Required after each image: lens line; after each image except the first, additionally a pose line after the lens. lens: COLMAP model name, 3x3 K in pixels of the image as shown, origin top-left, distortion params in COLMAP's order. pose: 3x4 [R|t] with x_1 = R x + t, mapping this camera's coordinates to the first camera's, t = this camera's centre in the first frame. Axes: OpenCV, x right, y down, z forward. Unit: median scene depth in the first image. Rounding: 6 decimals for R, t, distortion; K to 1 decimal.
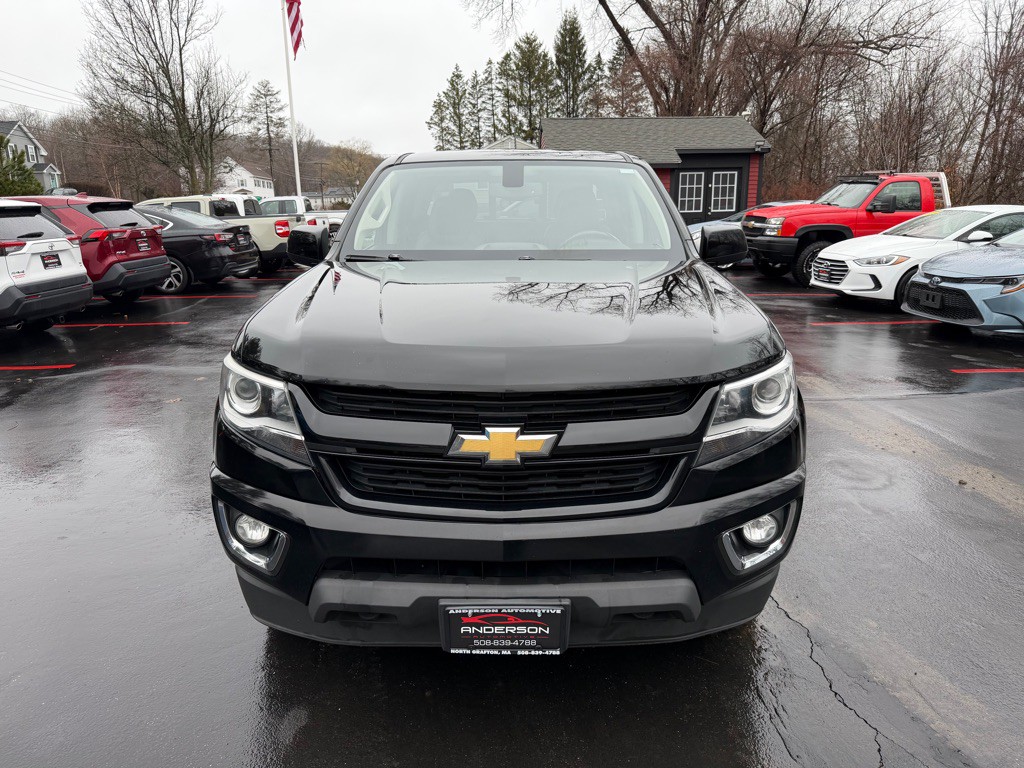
lens RADIAL K [[741.9, 0, 512.8], [0, 741.9, 400.5], [0, 0, 1]] dist [0.048797, -0.050141]
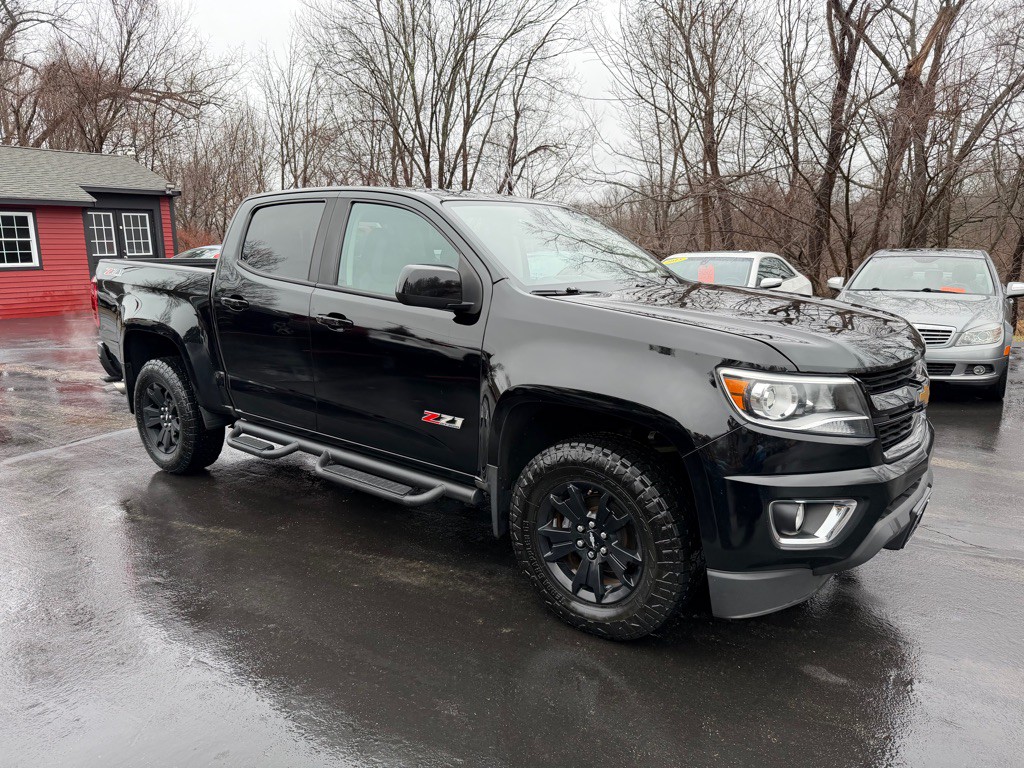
lens RADIAL K [[742.1, 0, 511.8], [0, 742.1, 402.8], [0, 0, 1]] dist [0.023083, -0.017699]
pose [[0.612495, -0.164096, 0.773254, -0.137477], [0.205117, 0.977702, 0.045010, -0.013210], [-0.763398, 0.131039, 0.632497, 0.054725]]
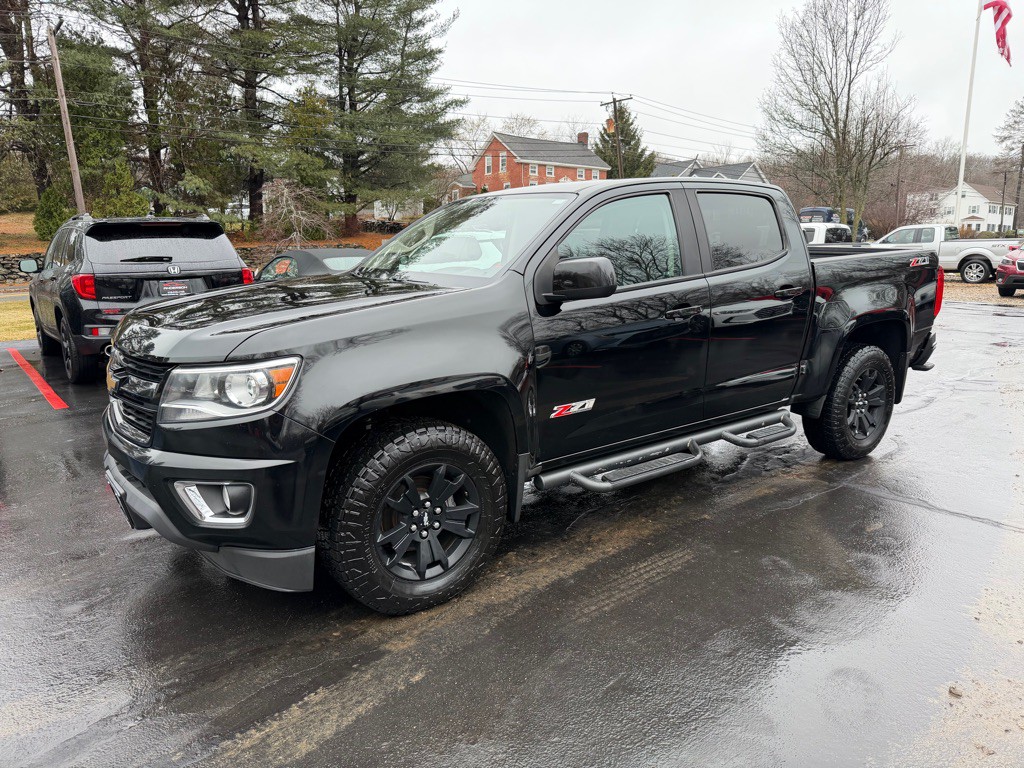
lens RADIAL K [[742.1, 0, 511.8], [0, 742.1, 402.8], [0, 0, 1]] dist [0.023083, -0.017699]
pose [[0.608011, 0.179488, -0.773374, 0.140681], [-0.204473, 0.976651, 0.065913, -0.014262], [0.767146, 0.118058, 0.630515, 0.052322]]
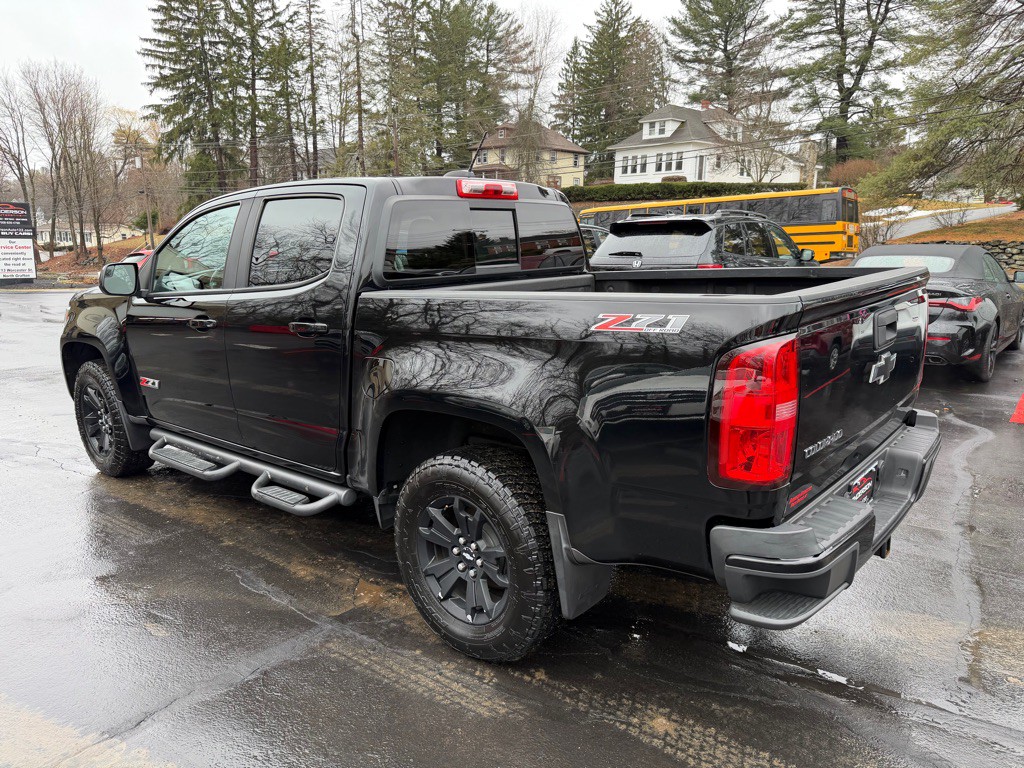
lens RADIAL K [[767.3, 0, 523.8], [0, 767.3, 383.5], [0, 0, 1]] dist [-0.002678, -0.007945]
pose [[-0.654589, 0.167956, -0.737091, 0.116099], [-0.178170, 0.913268, 0.366328, -0.090770], [0.734689, 0.371122, -0.567891, 0.324447]]
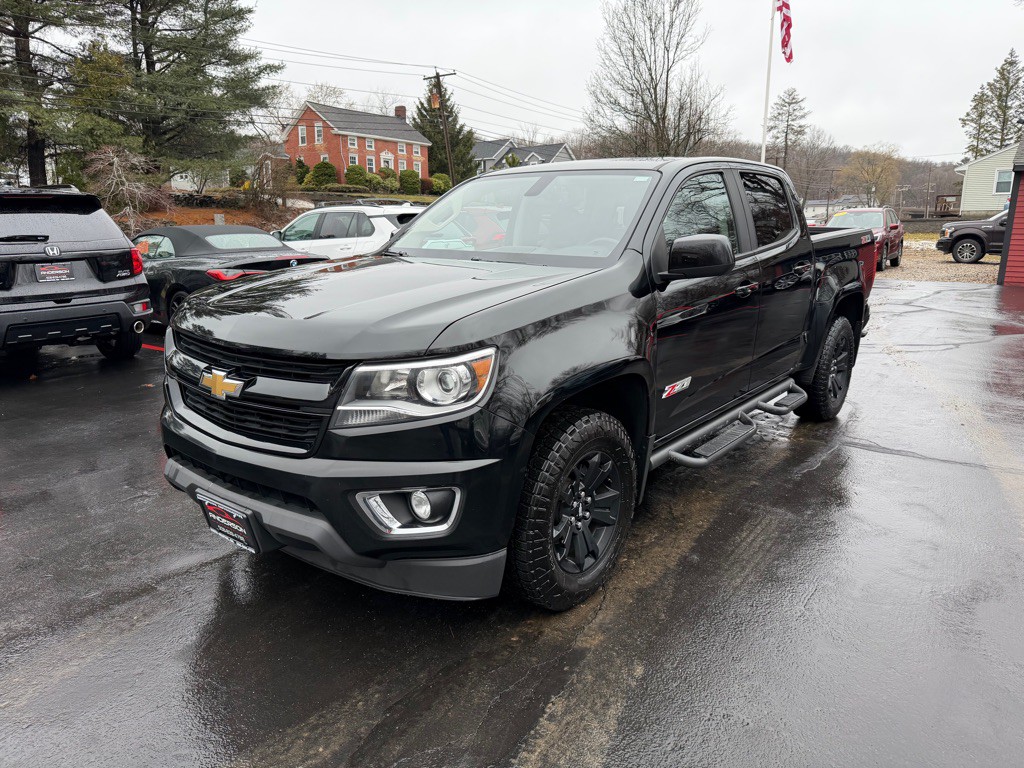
lens RADIAL K [[742.1, 0, 511.8], [0, 742.1, 402.8], [0, 0, 1]] dist [0.023083, -0.017699]
pose [[0.789945, 0.161457, -0.591539, 0.097938], [-0.165307, 0.985068, 0.048116, -0.004894], [0.590475, 0.059776, 0.804839, 0.016976]]
